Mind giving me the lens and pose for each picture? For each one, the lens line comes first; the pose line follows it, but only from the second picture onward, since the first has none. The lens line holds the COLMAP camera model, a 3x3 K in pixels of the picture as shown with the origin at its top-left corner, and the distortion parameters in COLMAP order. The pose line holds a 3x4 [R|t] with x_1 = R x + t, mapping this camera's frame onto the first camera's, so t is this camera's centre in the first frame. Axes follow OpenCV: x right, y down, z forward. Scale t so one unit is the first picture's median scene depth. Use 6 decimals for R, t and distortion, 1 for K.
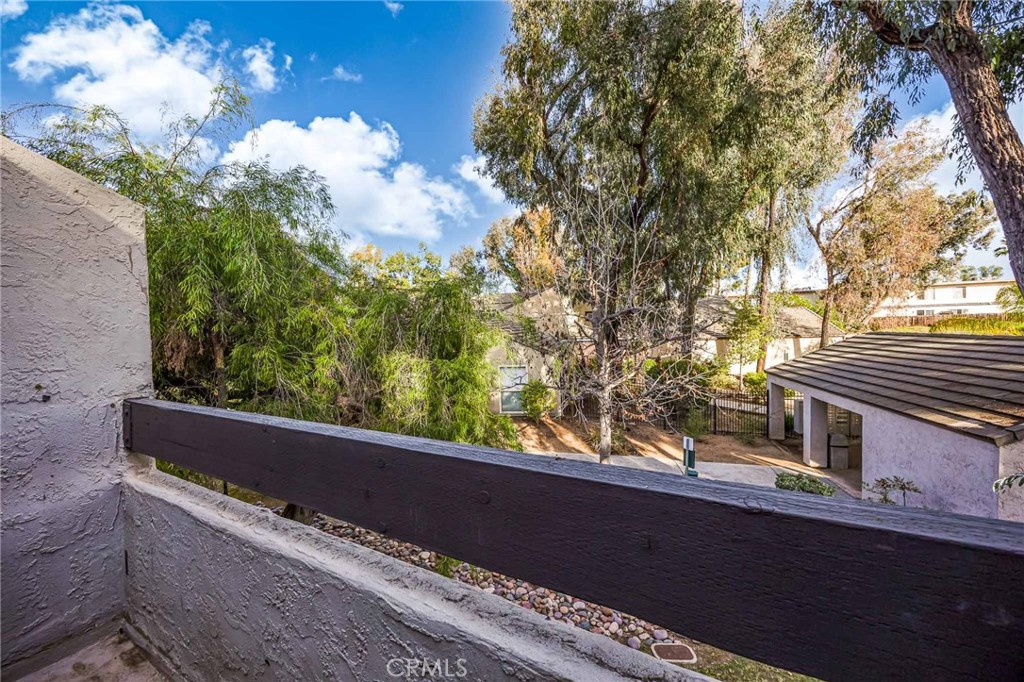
lens RADIAL K [[388.1, 0, 506.9], [0, 388.1, 339.1], [0, 0, 1]] dist [-0.003200, -0.000273]
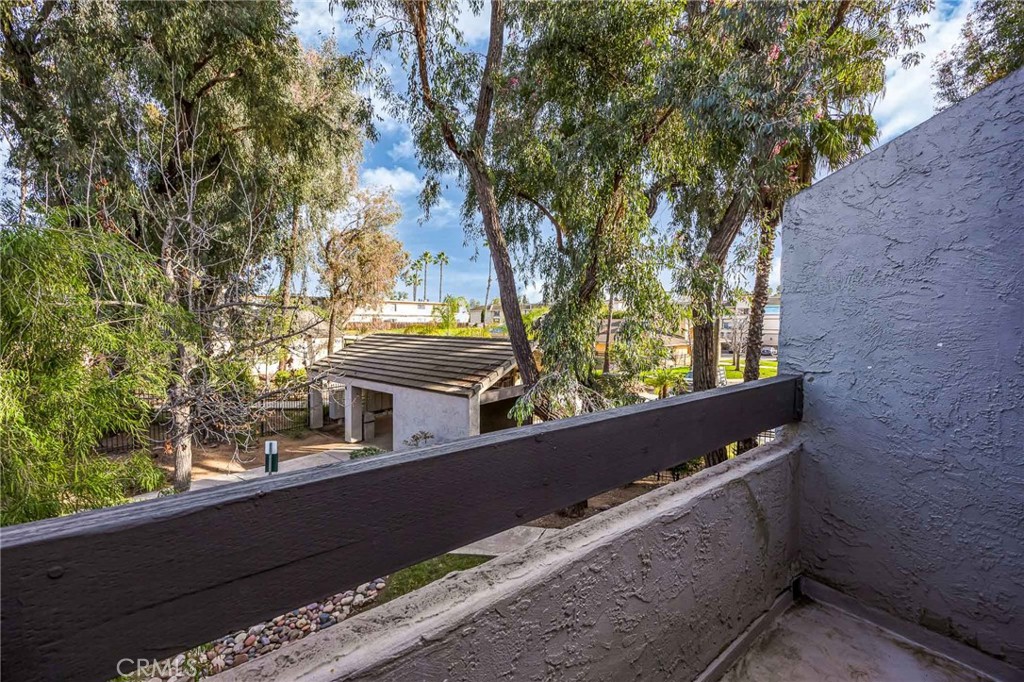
lens RADIAL K [[378.5, 0, 511.0], [0, 378.5, 331.6], [0, 0, 1]] dist [-0.000925, -0.000050]
pose [[0.414186, 0.014450, 0.910077, -0.097233], [0.003383, 0.999843, -0.017415, 0.001379], [-0.910186, 0.010292, 0.414072, 0.050007]]
